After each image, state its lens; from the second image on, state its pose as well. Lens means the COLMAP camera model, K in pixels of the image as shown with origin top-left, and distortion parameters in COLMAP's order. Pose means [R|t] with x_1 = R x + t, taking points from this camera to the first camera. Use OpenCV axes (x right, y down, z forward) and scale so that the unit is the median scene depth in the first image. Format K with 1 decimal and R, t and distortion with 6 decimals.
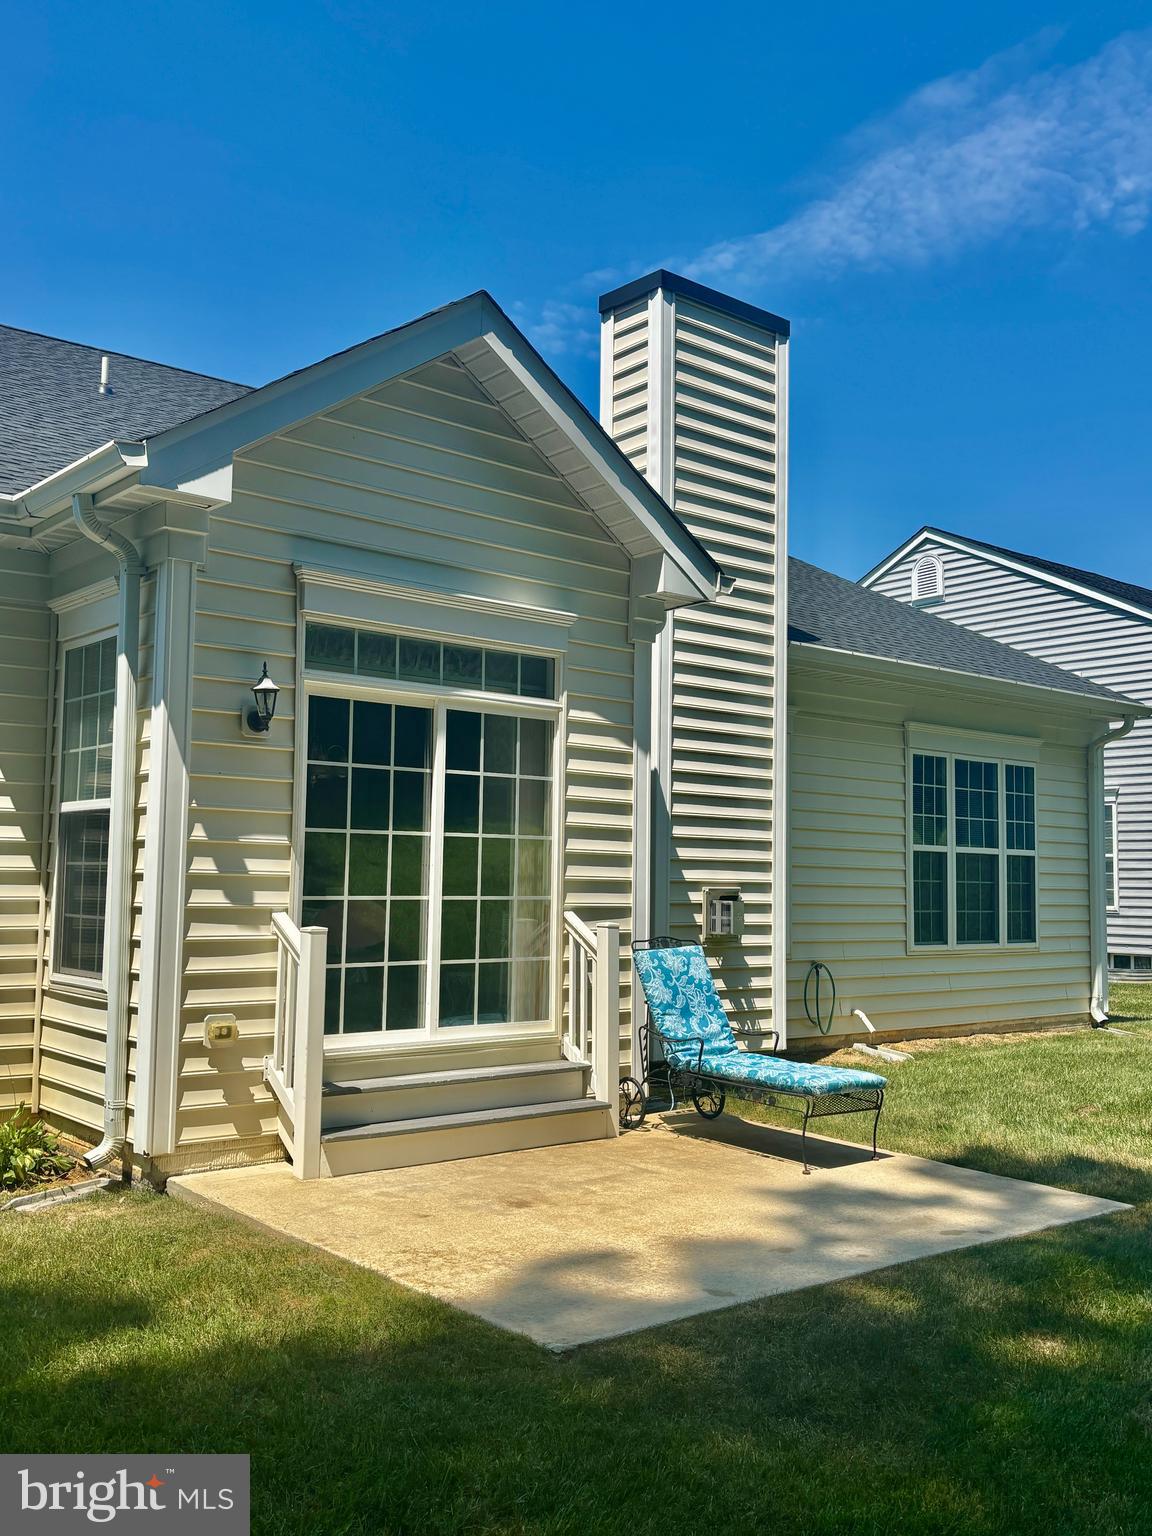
lens RADIAL K [[1401.7, 0, 576.0], [0, 1401.7, 768.0], [0, 0, 1]] dist [0.260877, -1.162722]
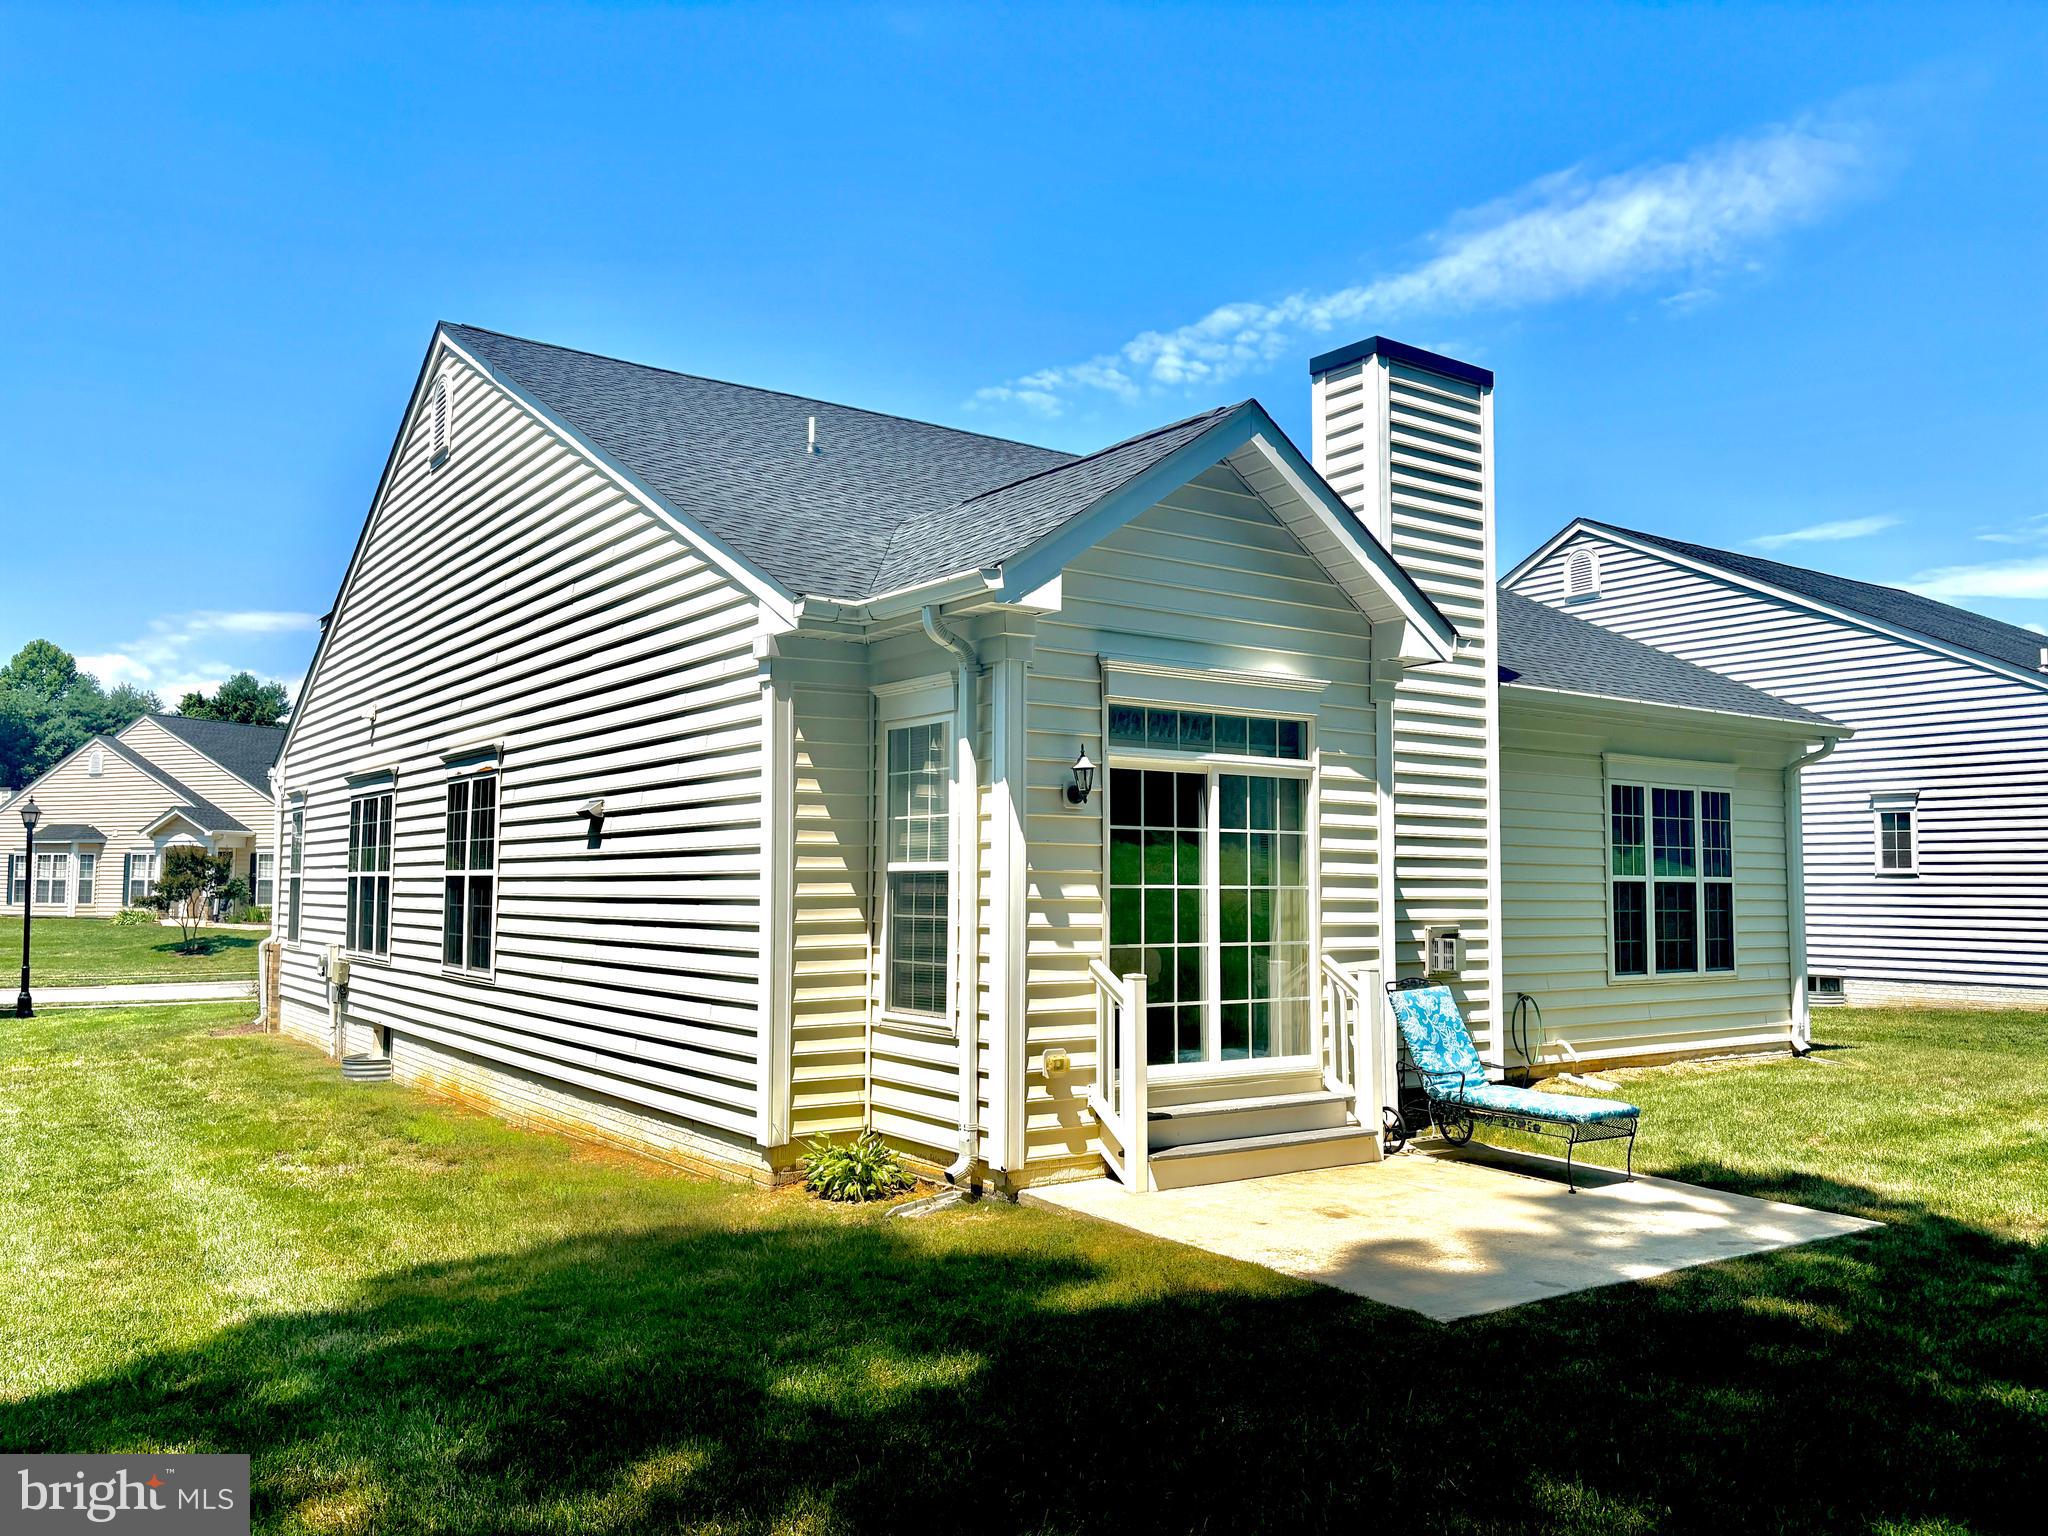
lens RADIAL K [[1567.9, 0, 984.0], [0, 1567.9, 770.2], [0, 0, 1]] dist [0.113251, -0.346643]
pose [[0.995494, -0.014318, -0.093736, -0.150674], [0.015039, 0.999862, 0.006991, -0.052632], [0.093623, -0.008369, 0.995573, -0.233905]]
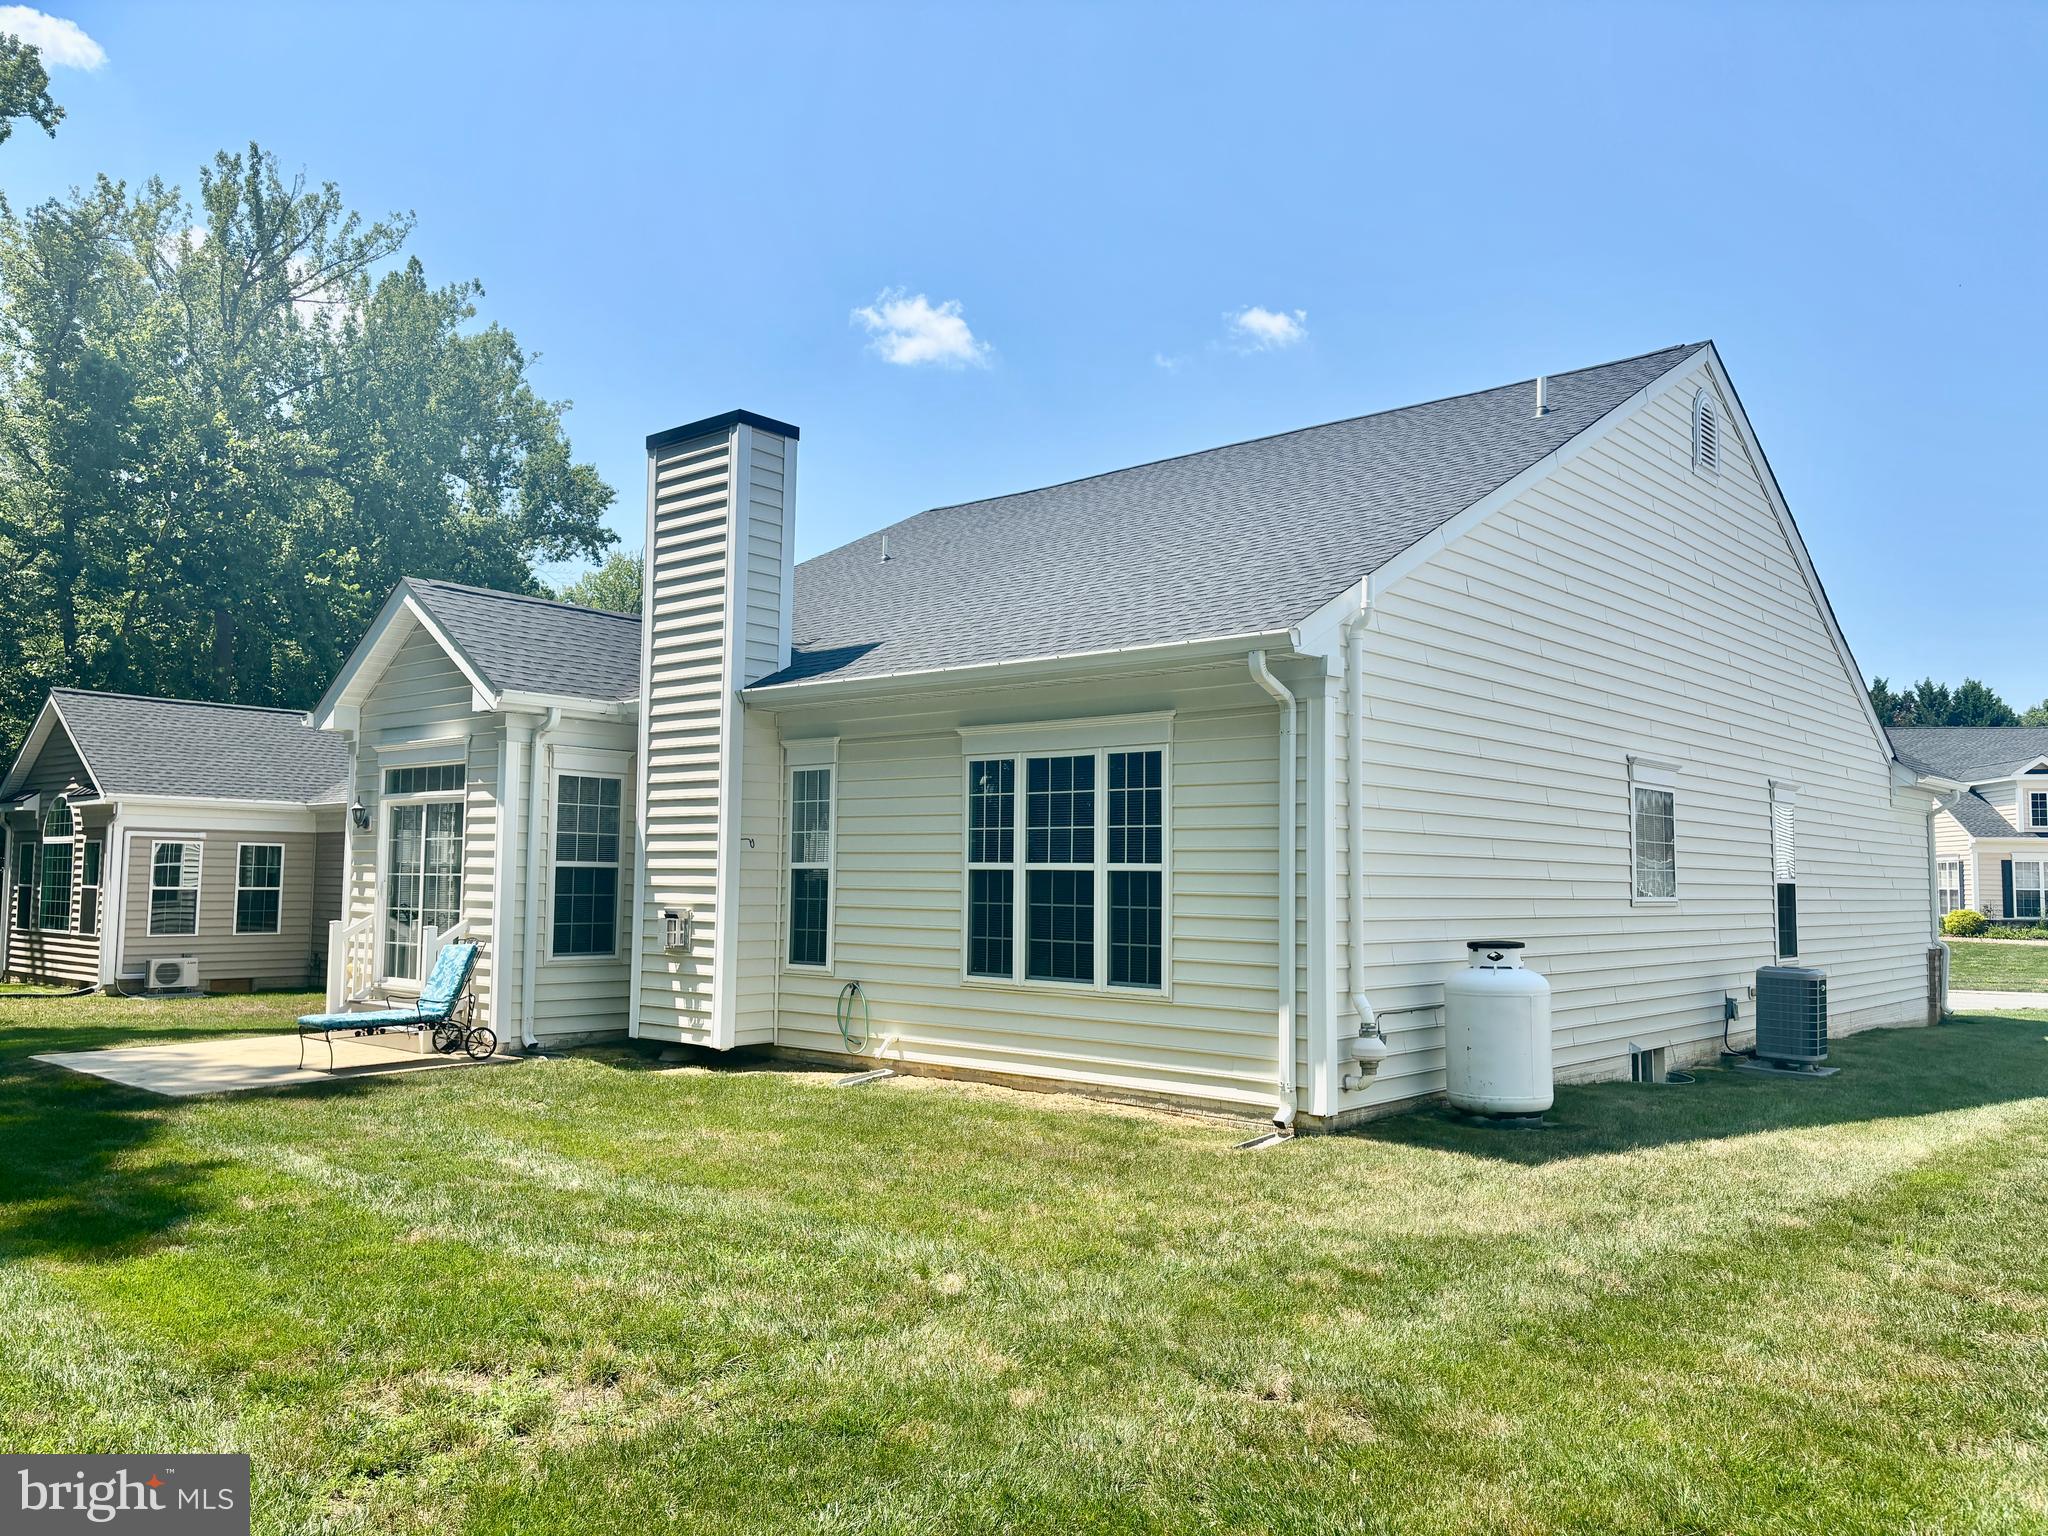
lens RADIAL K [[1567.9, 0, 984.0], [0, 1567.9, 770.2], [0, 0, 1]] dist [0.113251, -0.346643]
pose [[0.132259, -0.082394, -0.987785, 1.865130], [0.070714, 0.994784, -0.073510, 0.105690], [0.988690, -0.060128, 0.137395, 1.337585]]
